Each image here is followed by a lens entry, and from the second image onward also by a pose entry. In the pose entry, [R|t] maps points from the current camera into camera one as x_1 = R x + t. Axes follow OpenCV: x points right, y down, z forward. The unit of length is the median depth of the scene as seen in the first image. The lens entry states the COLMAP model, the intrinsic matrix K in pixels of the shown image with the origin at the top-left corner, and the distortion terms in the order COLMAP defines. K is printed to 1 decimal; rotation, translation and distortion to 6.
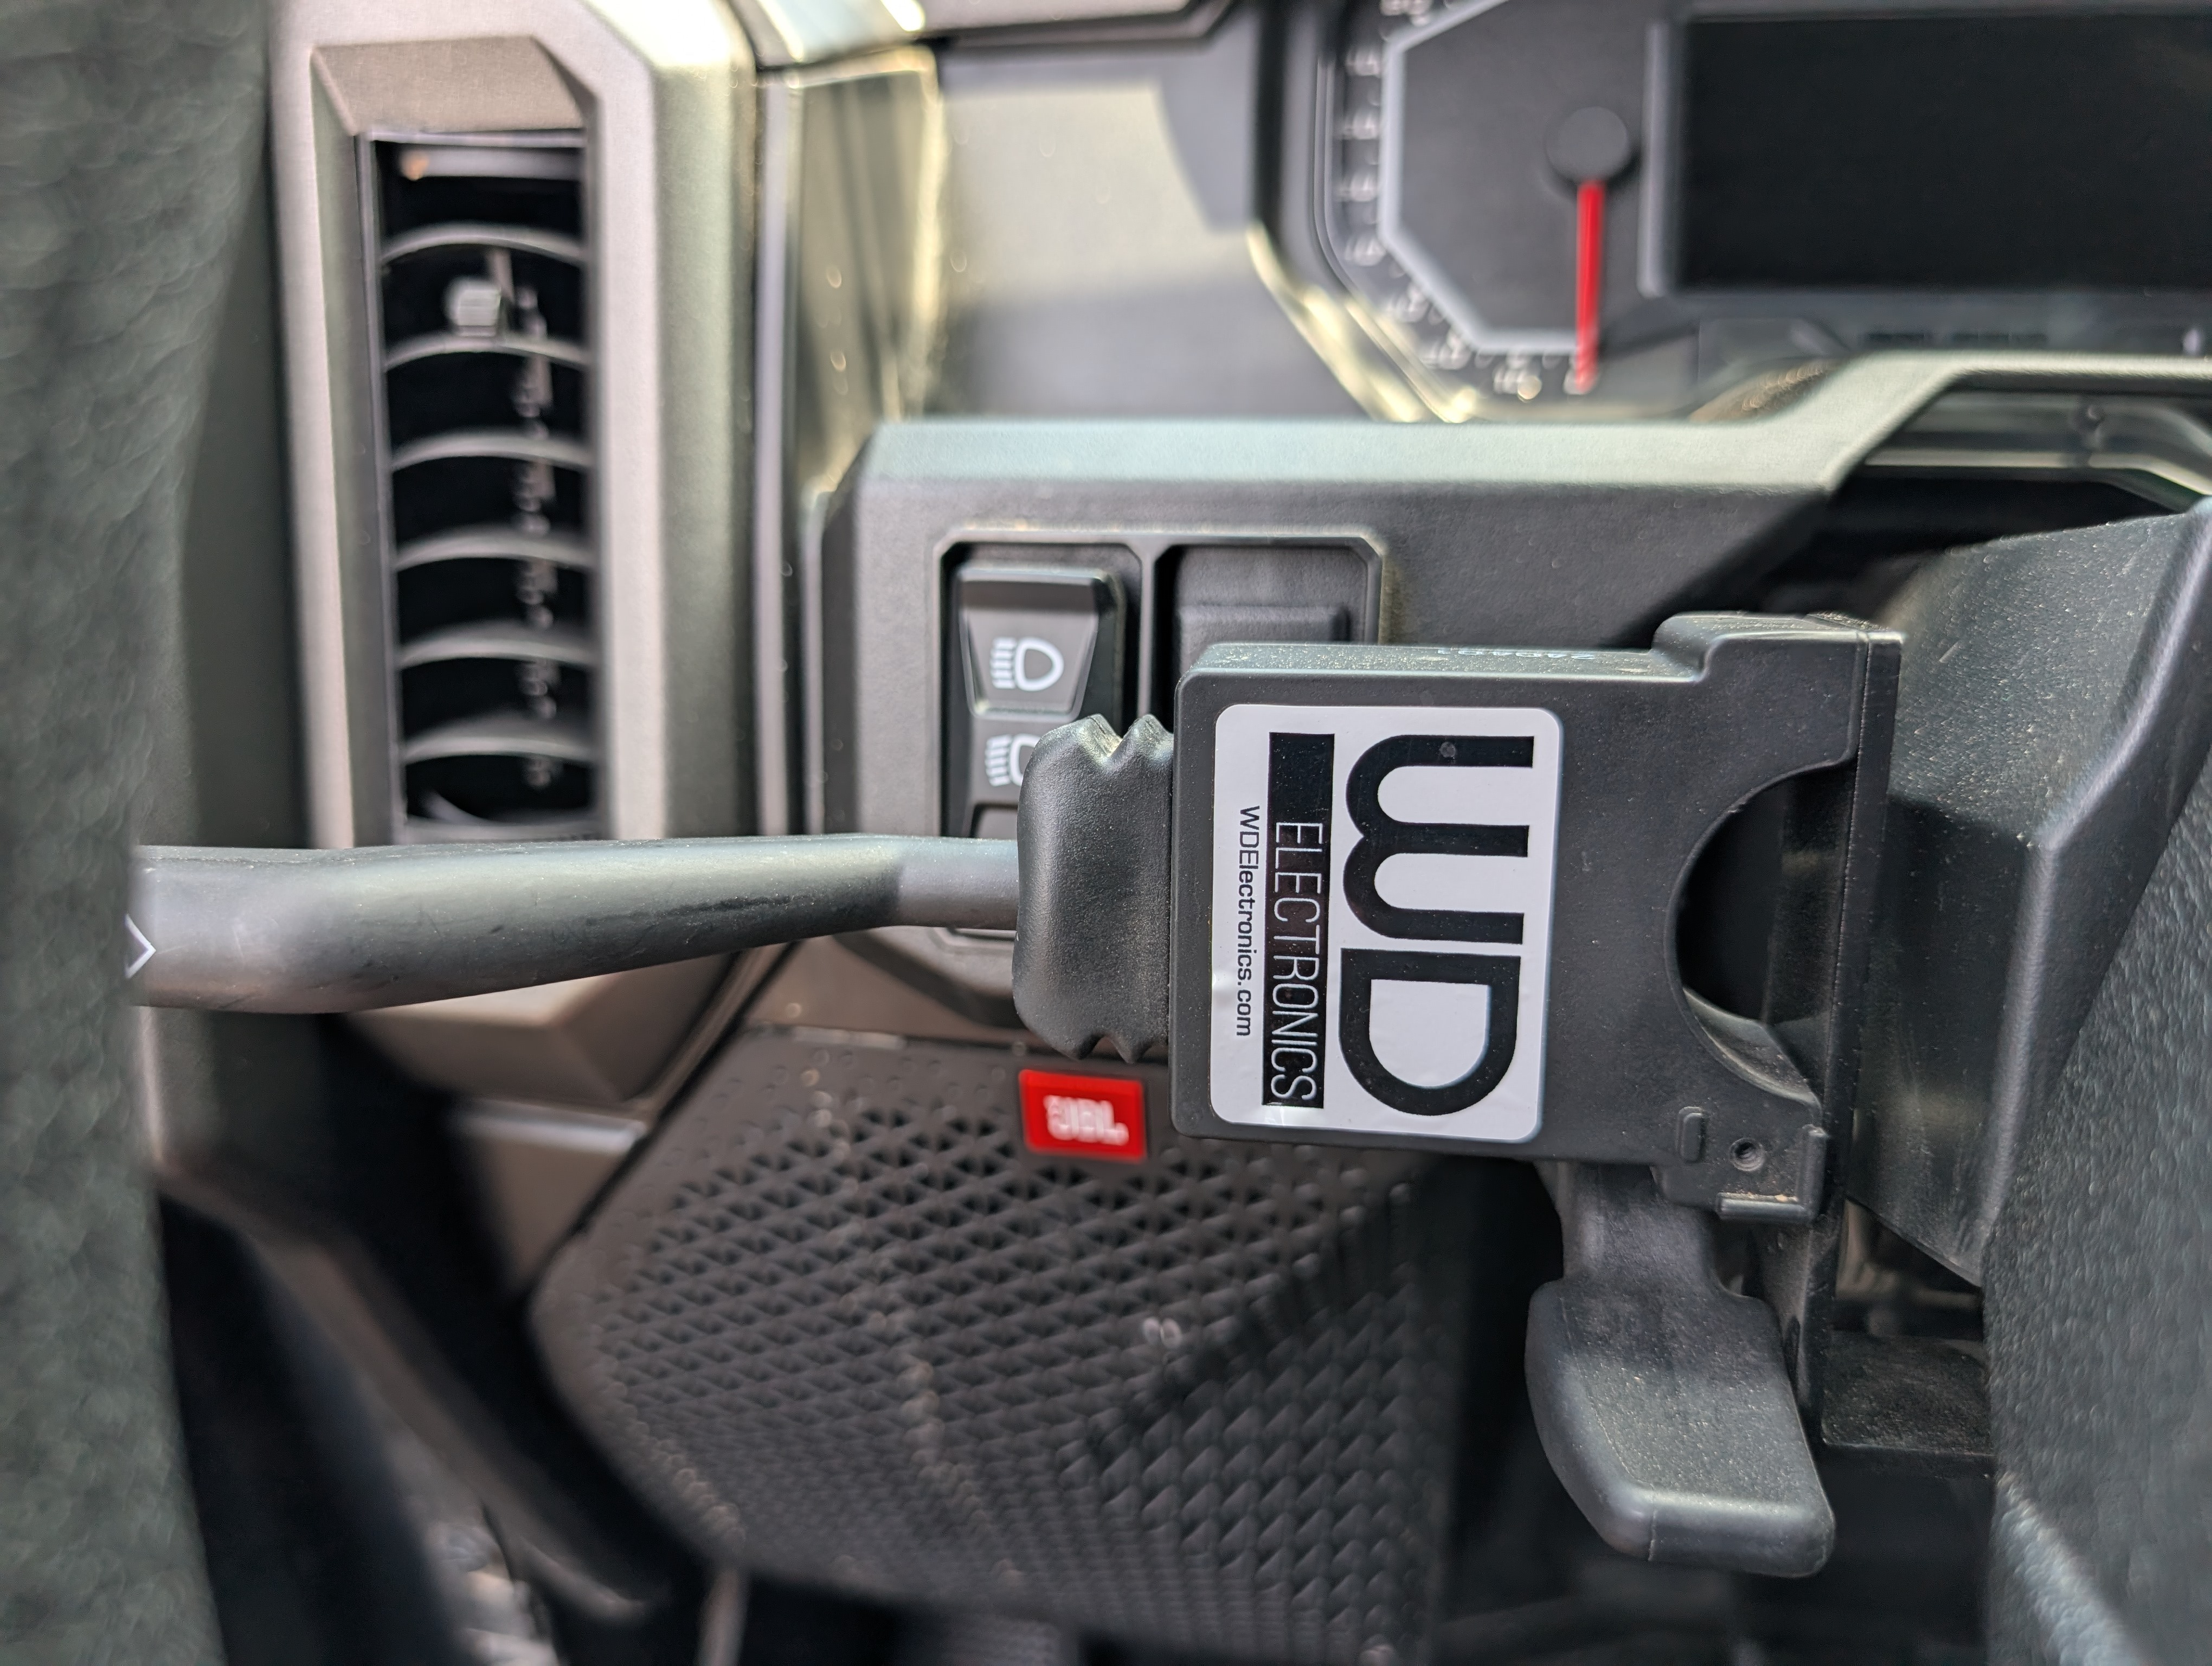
lens RADIAL K [[1659.9, 0, 1106.0], [0, 1659.9, 833.0], [0, 0, 1]] dist [-0.037093, -0.000310]
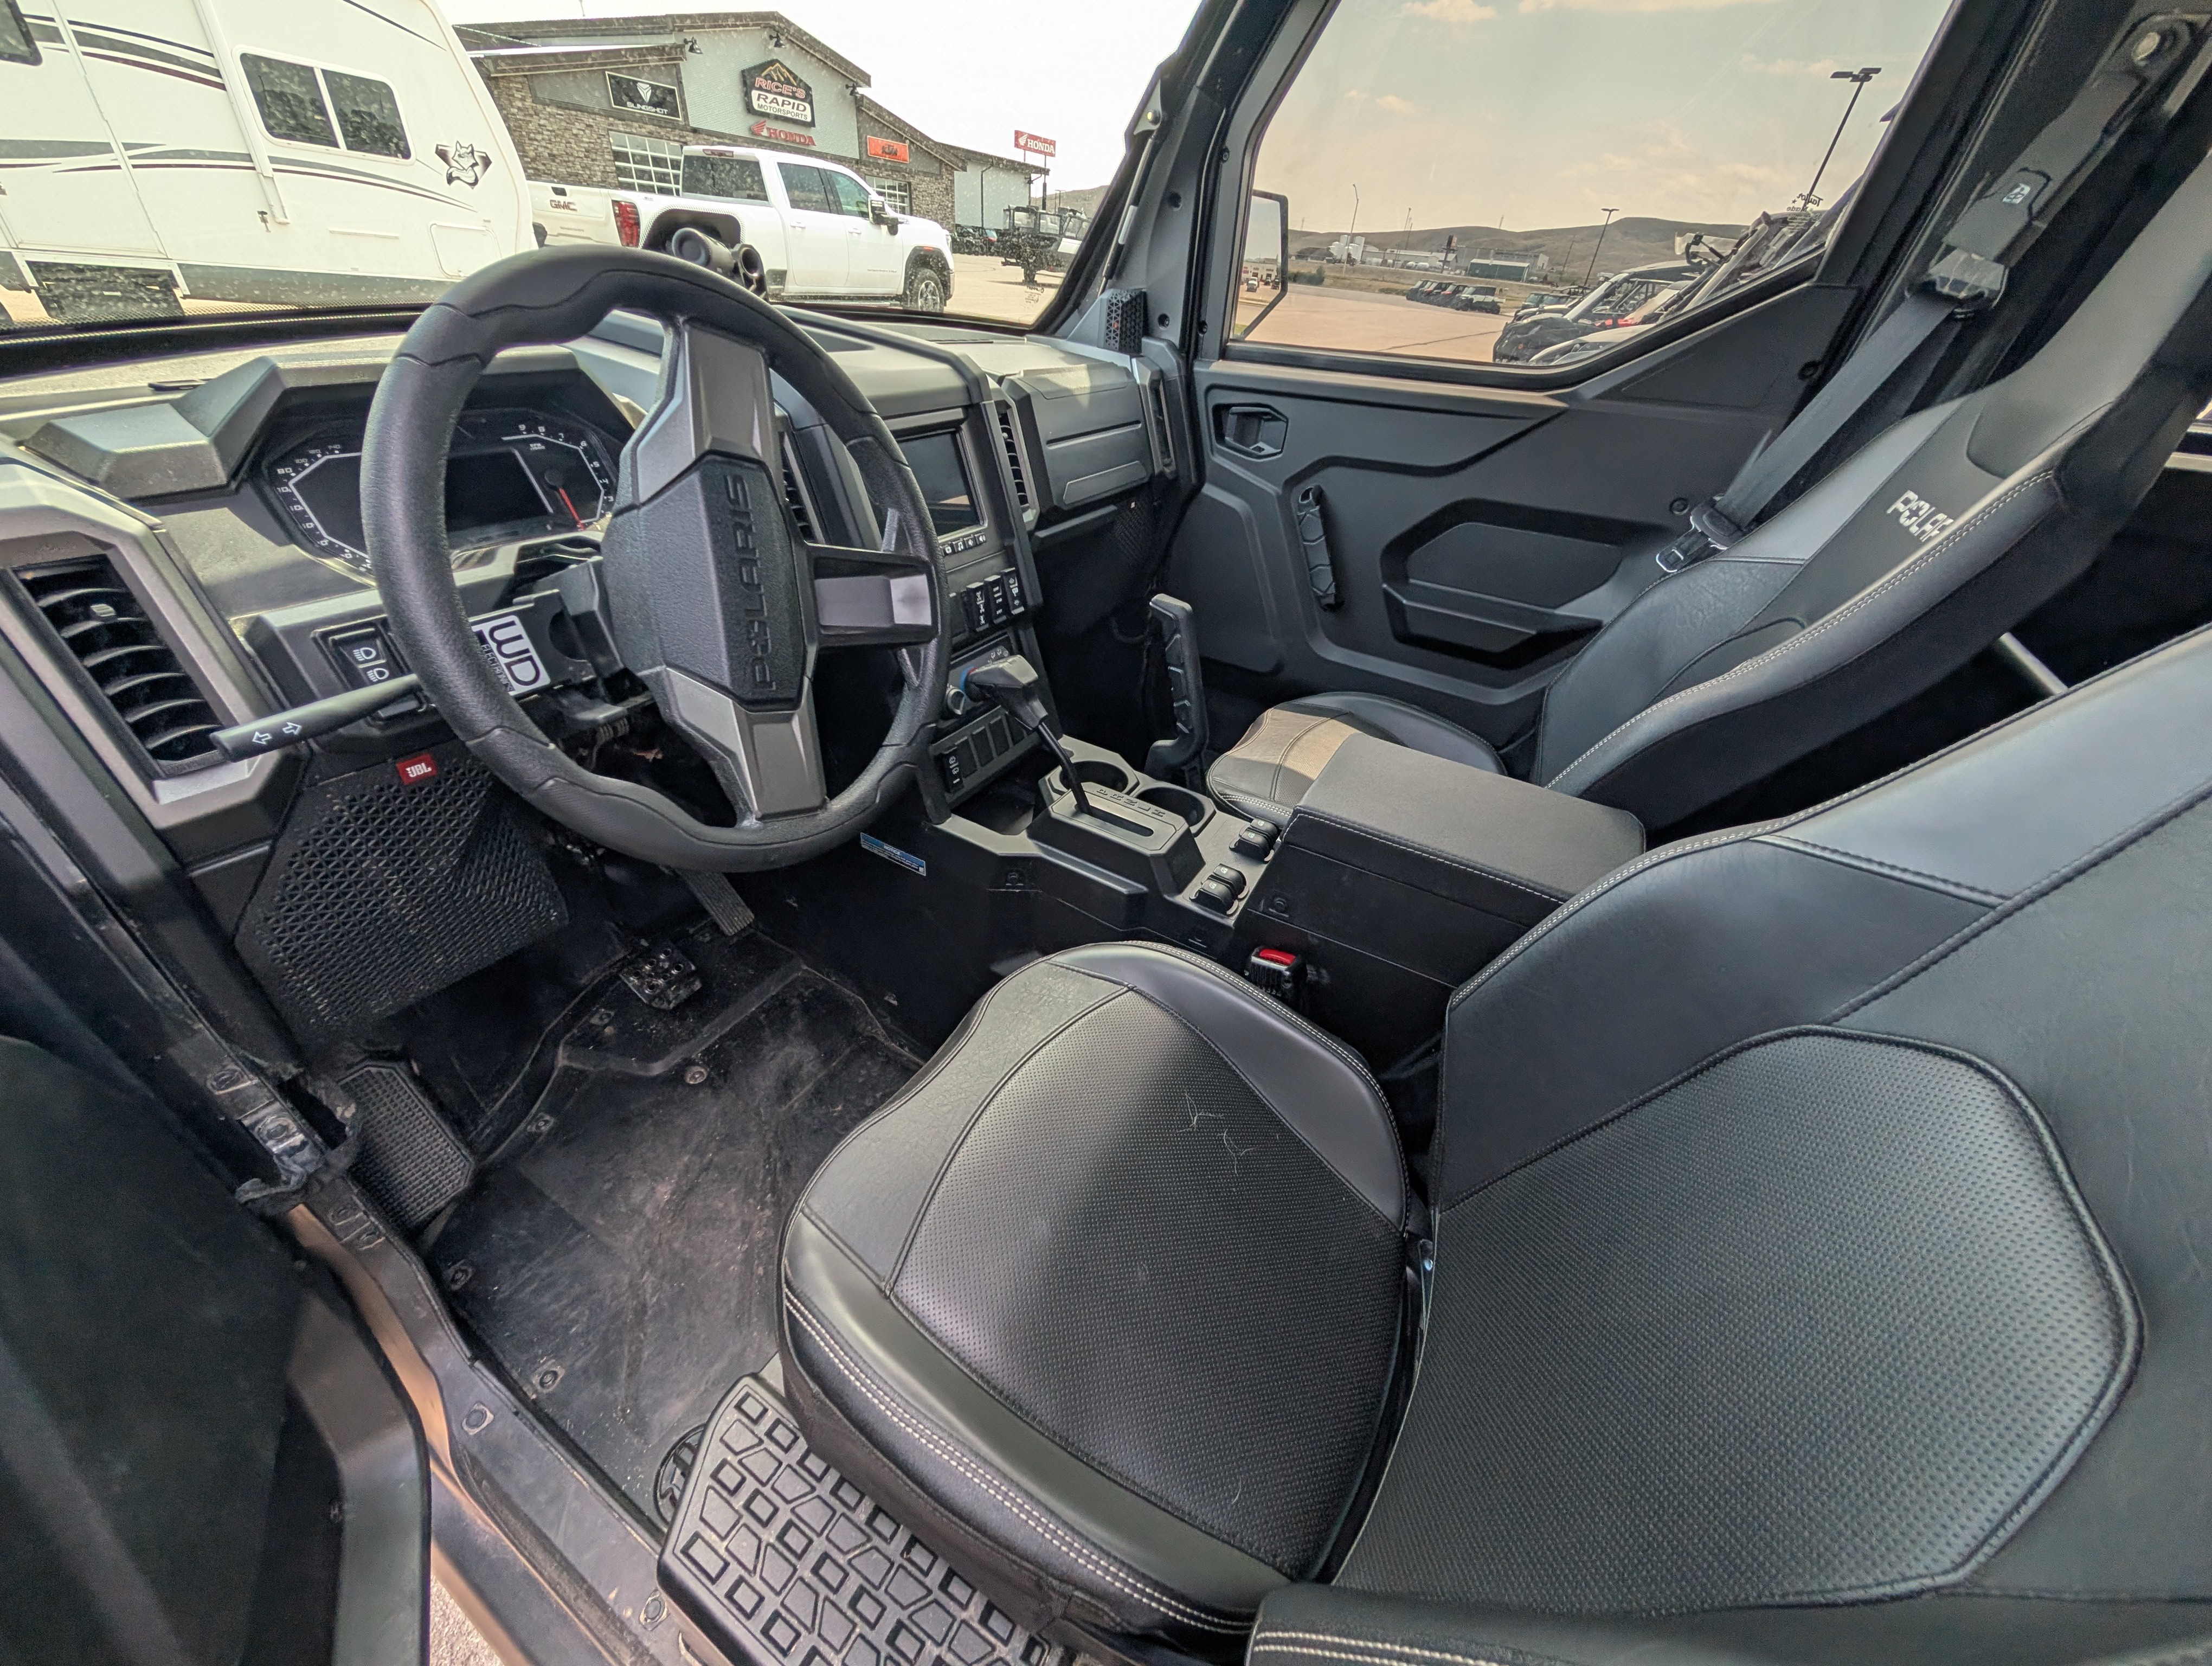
lens RADIAL K [[797.7, 0, 1106.0], [0, 797.7, 833.0], [0, 0, 1]] dist [-0.000282, 0.000049]
pose [[0.343330, -0.488482, 0.802191, -1.792824], [0.367871, 0.855806, 0.363685, 0.359143], [-0.864173, 0.170239, 0.473523, -2.257775]]
